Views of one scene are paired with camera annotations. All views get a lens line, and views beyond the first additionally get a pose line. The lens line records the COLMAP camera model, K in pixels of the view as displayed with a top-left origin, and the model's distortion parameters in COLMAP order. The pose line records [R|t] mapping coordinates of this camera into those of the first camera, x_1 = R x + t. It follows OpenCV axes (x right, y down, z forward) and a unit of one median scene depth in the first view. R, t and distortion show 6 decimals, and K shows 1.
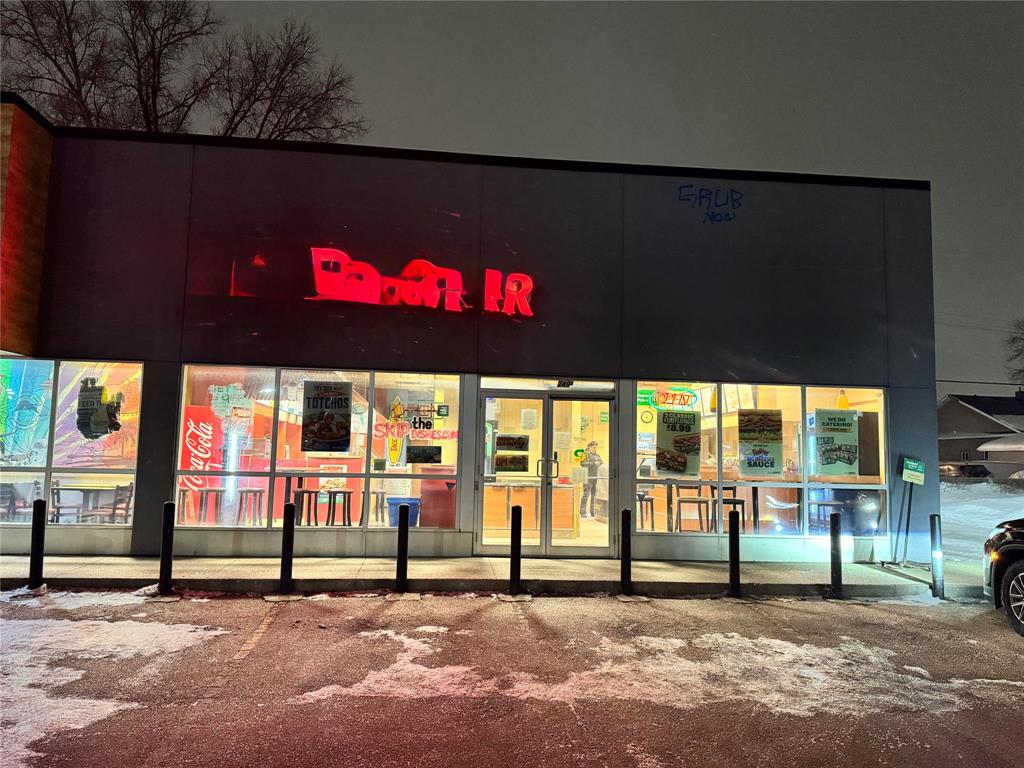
lens RADIAL K [[775.5, 0, 511.1], [0, 775.5, 382.4], [0, 0, 1]] dist [0.098977, -0.132020]
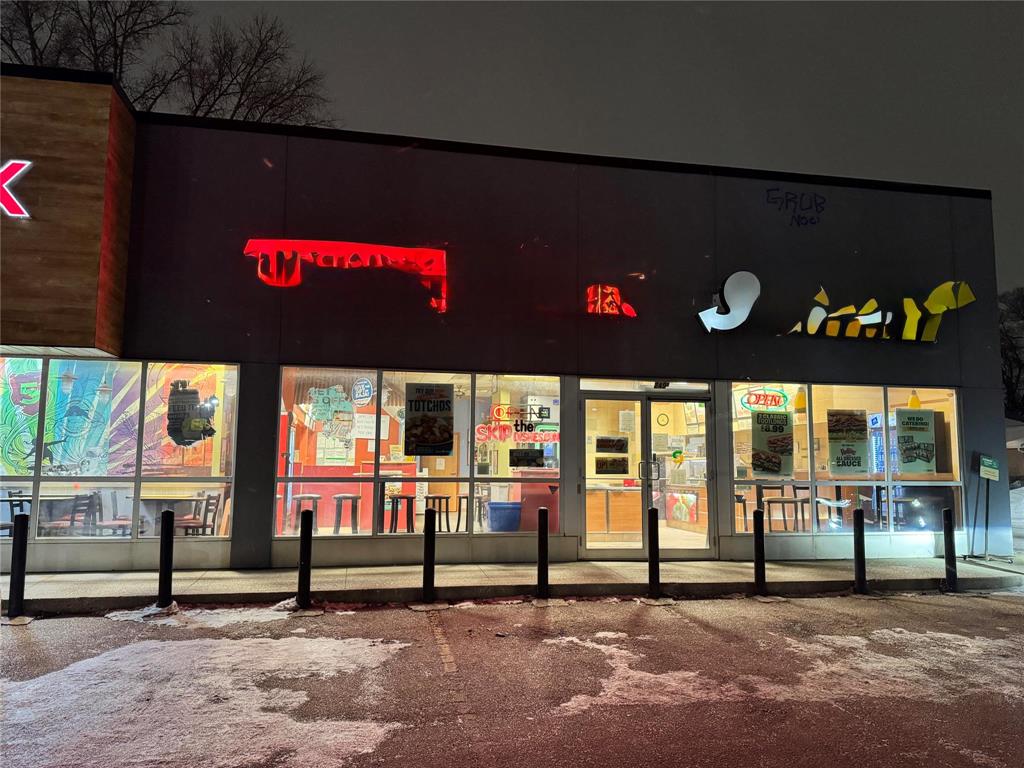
lens RADIAL K [[775.5, 0, 511.1], [0, 775.5, 382.4], [0, 0, 1]] dist [0.098977, -0.132020]
pose [[0.994762, -0.003628, 0.102149, -0.229968], [0.004356, 0.999967, -0.006906, 0.004453], [-0.102121, 0.007315, 0.994745, 0.027414]]
